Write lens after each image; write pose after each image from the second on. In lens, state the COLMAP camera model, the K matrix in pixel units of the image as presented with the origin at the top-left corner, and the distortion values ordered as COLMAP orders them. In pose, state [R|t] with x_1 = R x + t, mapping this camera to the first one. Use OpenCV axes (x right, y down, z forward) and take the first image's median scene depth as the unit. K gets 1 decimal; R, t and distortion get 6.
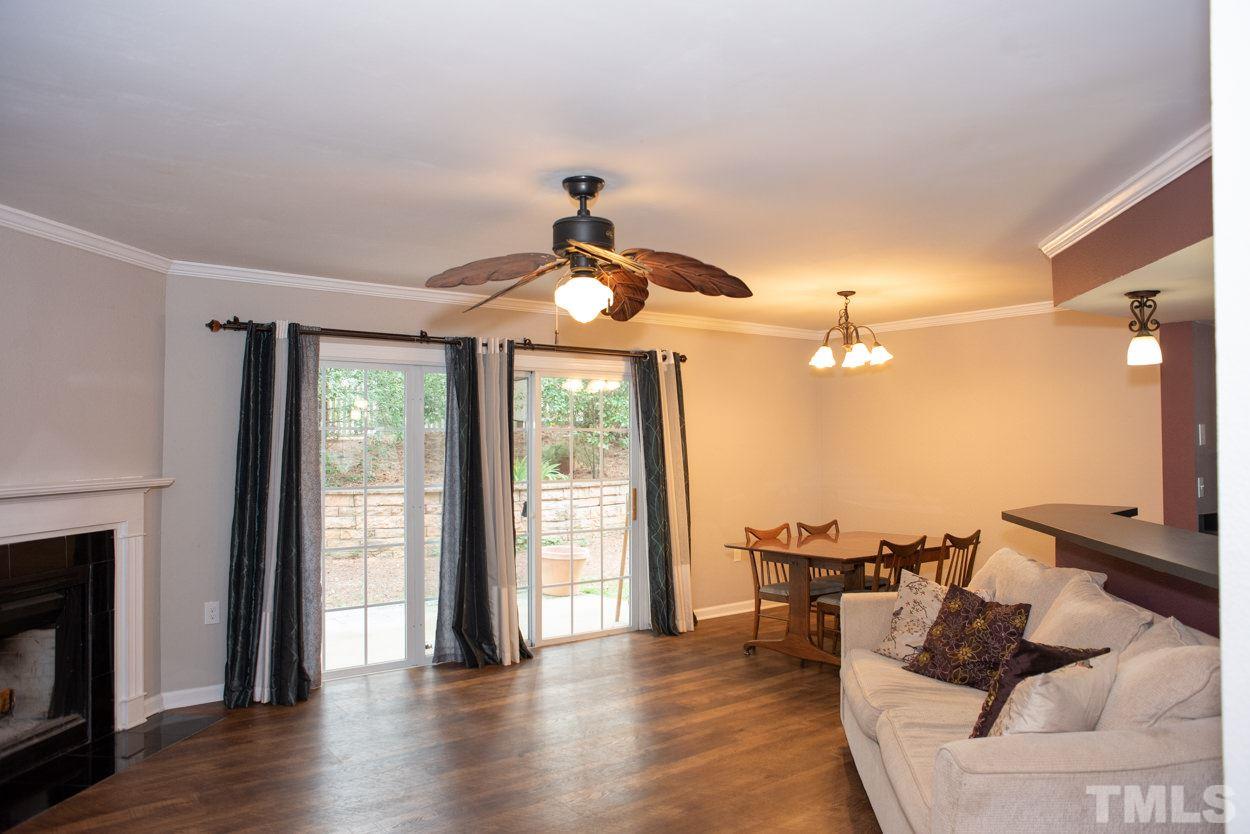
lens RADIAL K [[850.9, 0, 626.2], [0, 850.9, 420.2], [0, 0, 1]] dist [-0.093044, 0.078814]
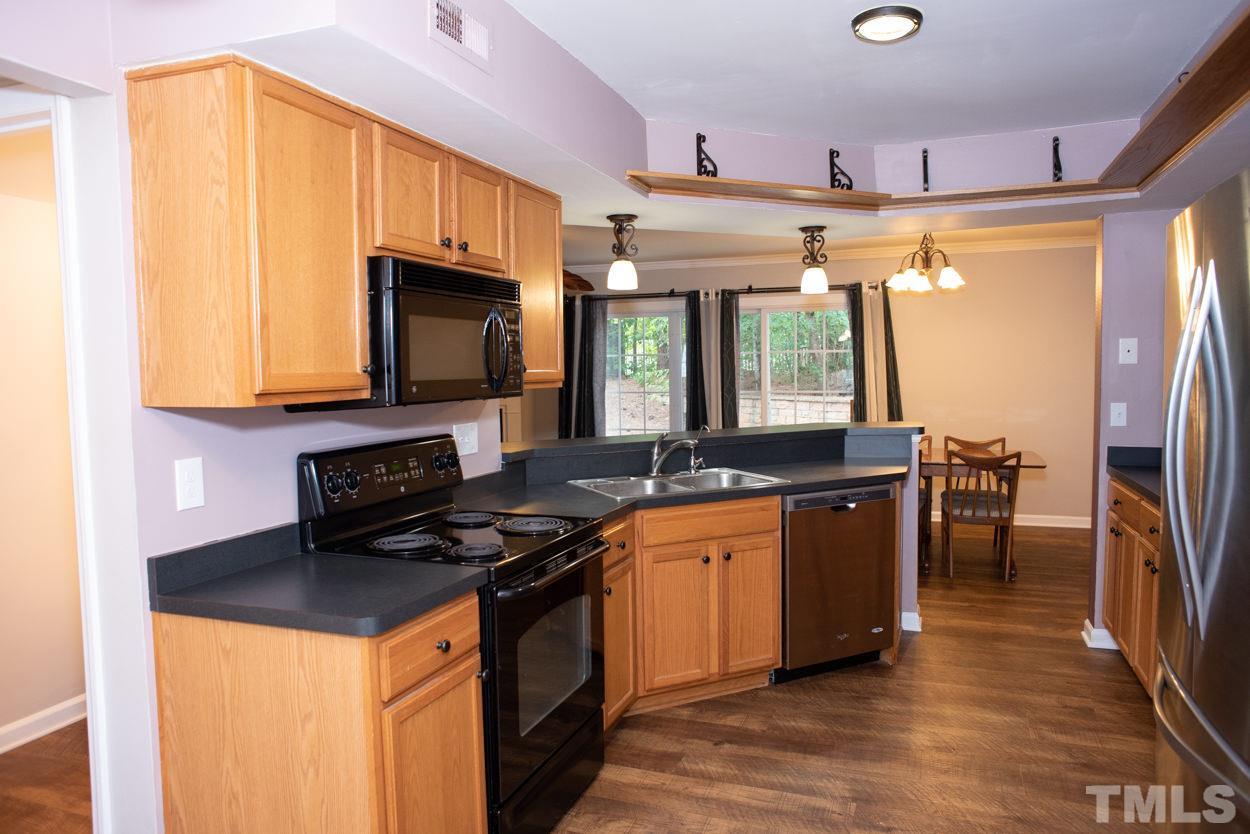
lens RADIAL K [[850.9, 0, 626.2], [0, 850.9, 420.2], [0, 0, 1]] dist [-0.093044, 0.078814]
pose [[0.546009, 0.049176, -0.836335, 1.148550], [0.033347, 0.996209, 0.080347, 0.003179], [0.837115, -0.071759, 0.542299, 0.116860]]
